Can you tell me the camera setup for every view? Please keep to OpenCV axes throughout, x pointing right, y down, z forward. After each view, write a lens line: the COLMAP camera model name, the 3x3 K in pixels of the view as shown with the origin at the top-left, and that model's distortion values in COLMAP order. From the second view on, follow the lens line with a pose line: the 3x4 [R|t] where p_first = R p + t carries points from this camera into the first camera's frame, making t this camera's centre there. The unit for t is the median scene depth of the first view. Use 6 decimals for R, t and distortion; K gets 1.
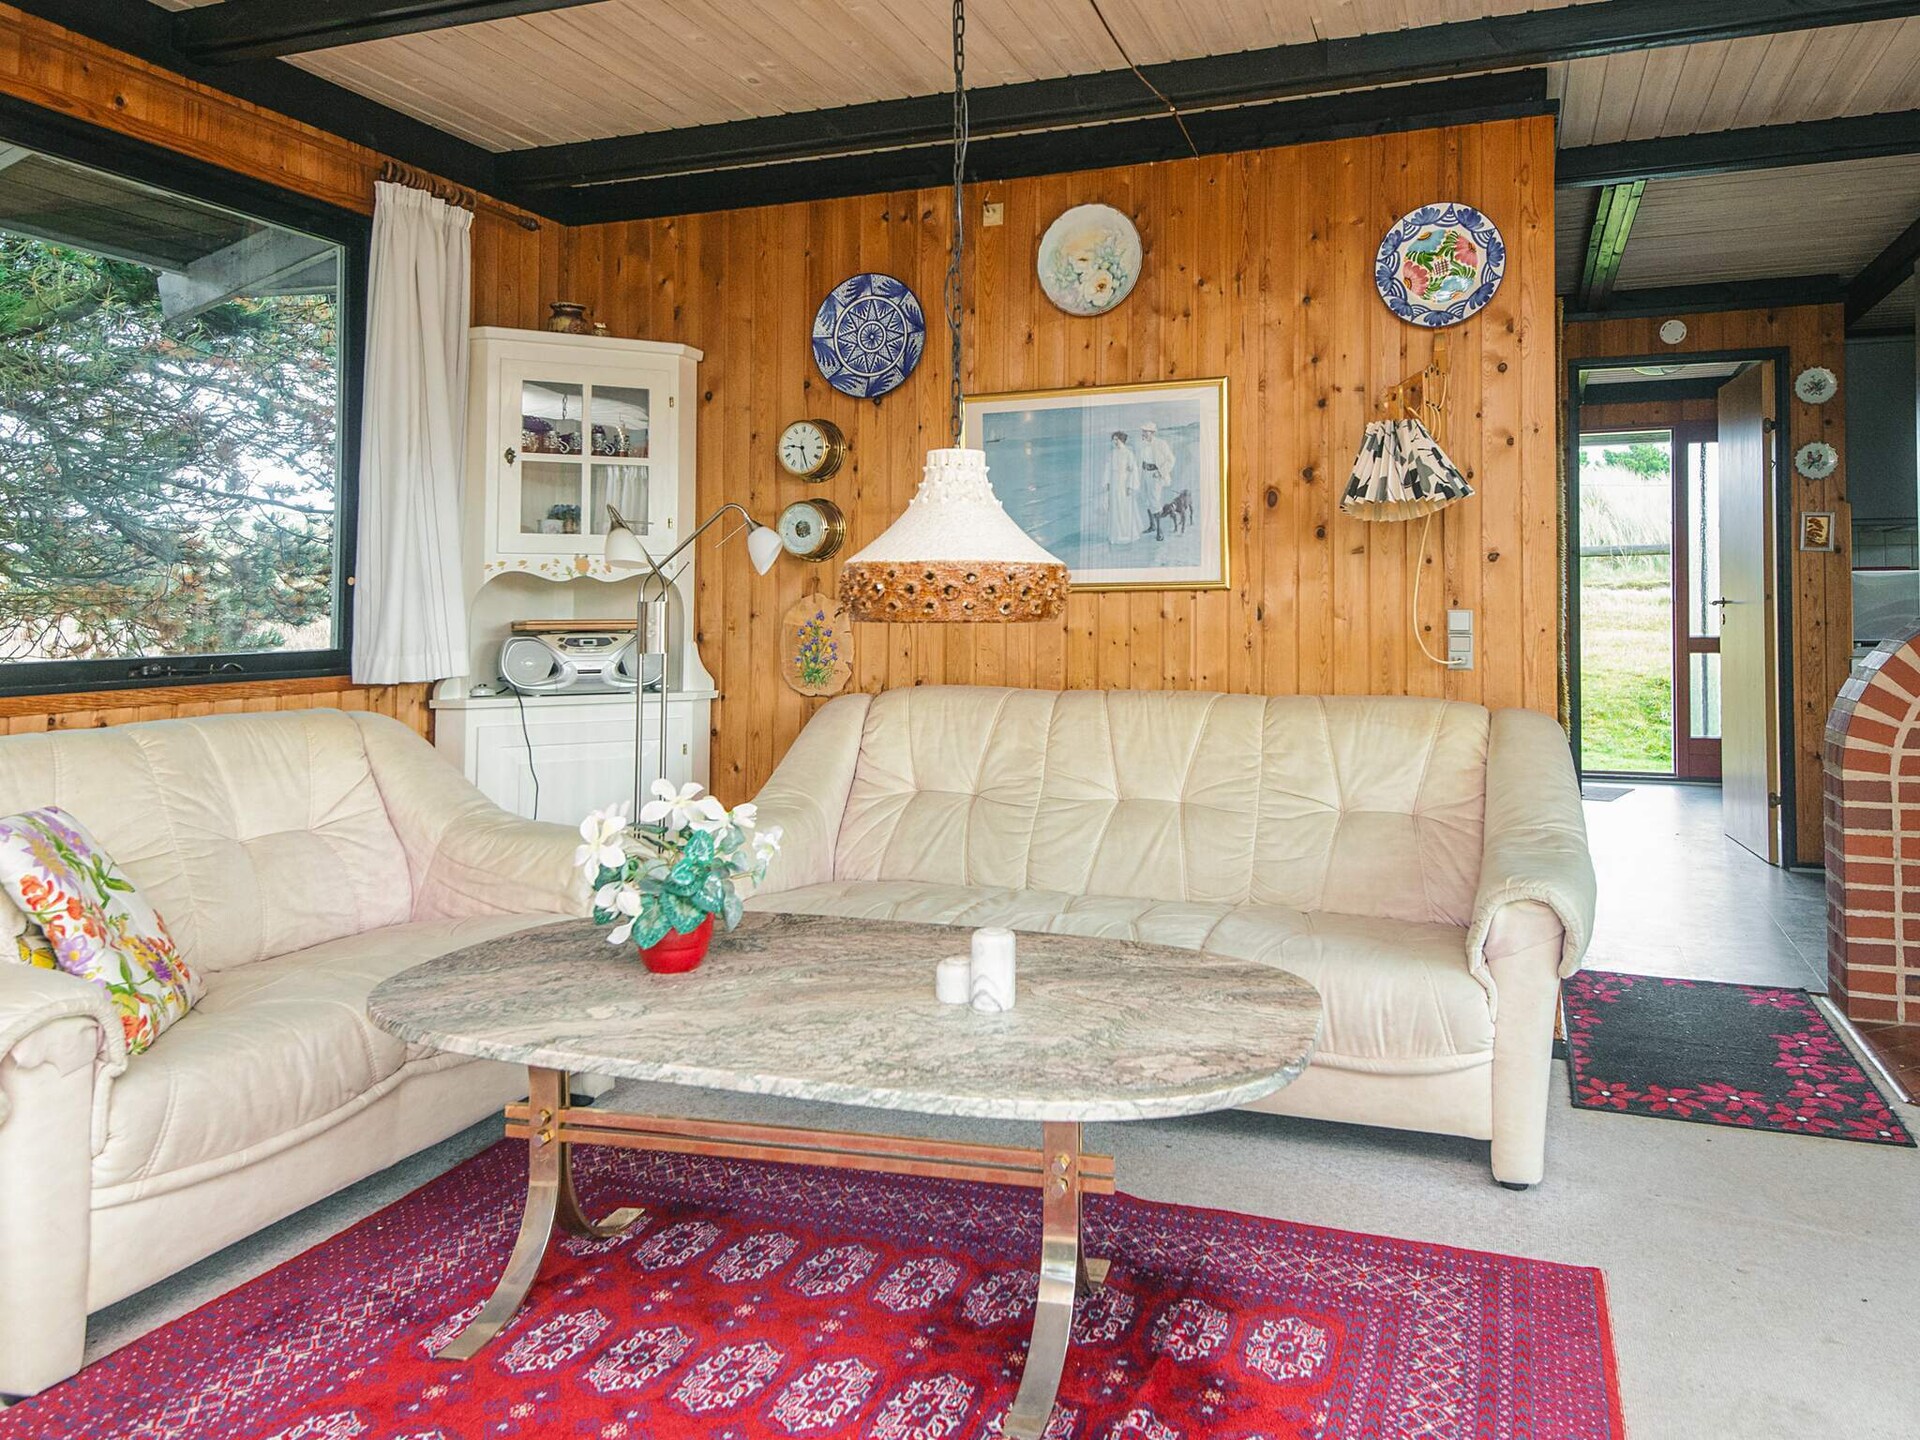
lens RADIAL K [[1428.8, 0, 963.0], [0, 1428.8, 842.2], [0, 0, 1]] dist [0.005492, 0.002421]
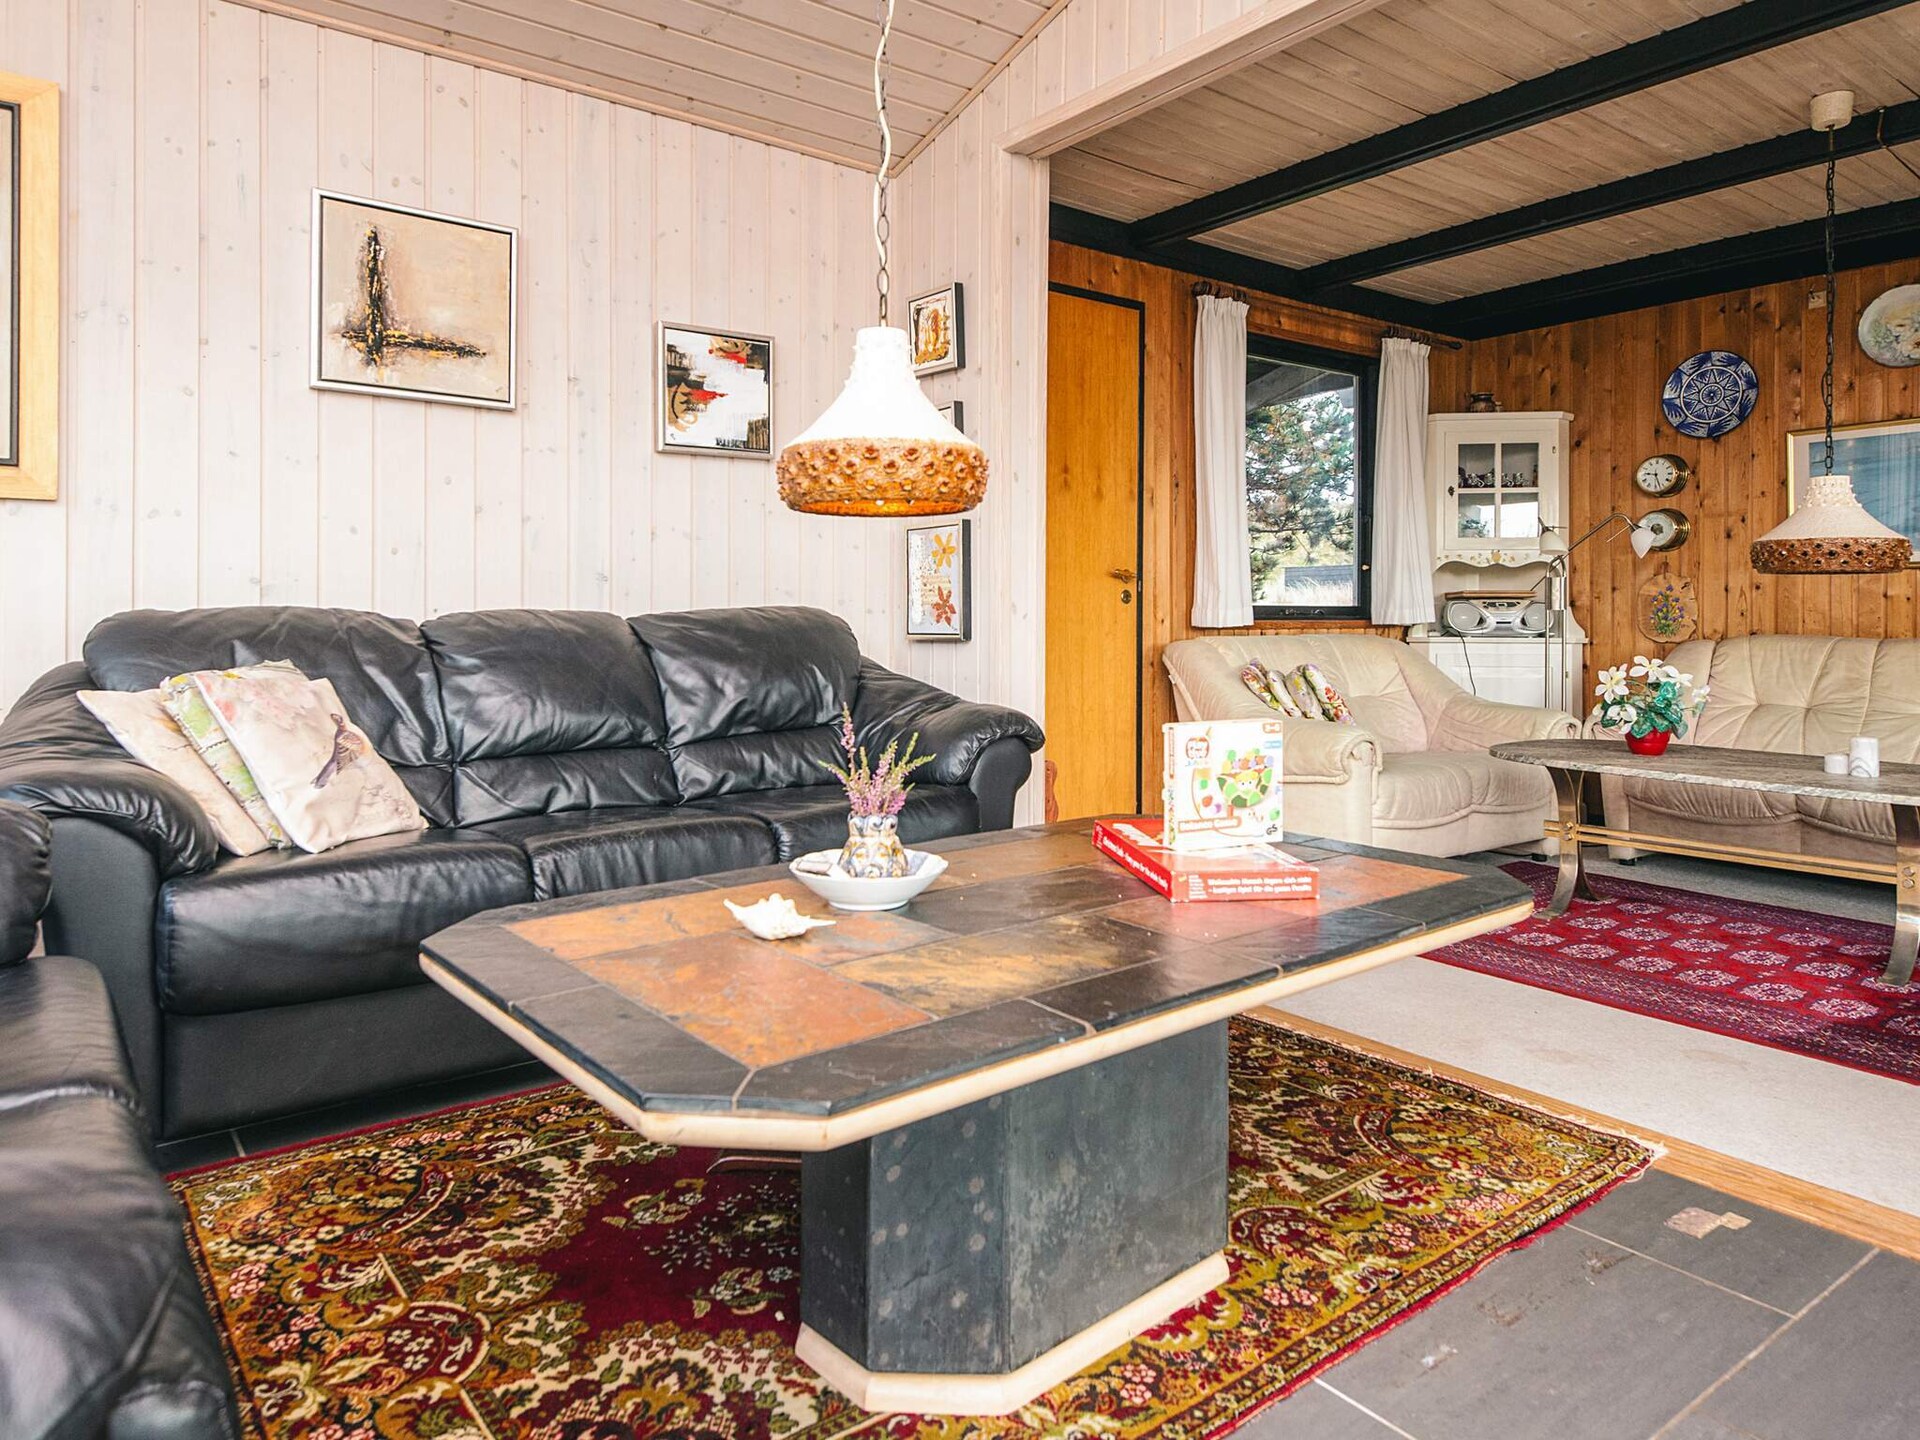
lens RADIAL K [[1217.8, 0, 956.5], [0, 1217.8, 653.2], [0, 0, 1]] dist [0.035157, -0.032246]
pose [[0.852397, 0.021016, -0.522473, -0.064882], [-0.087376, 0.990868, -0.102694, 0.096136], [0.515544, 0.133188, 0.846449, -0.407409]]
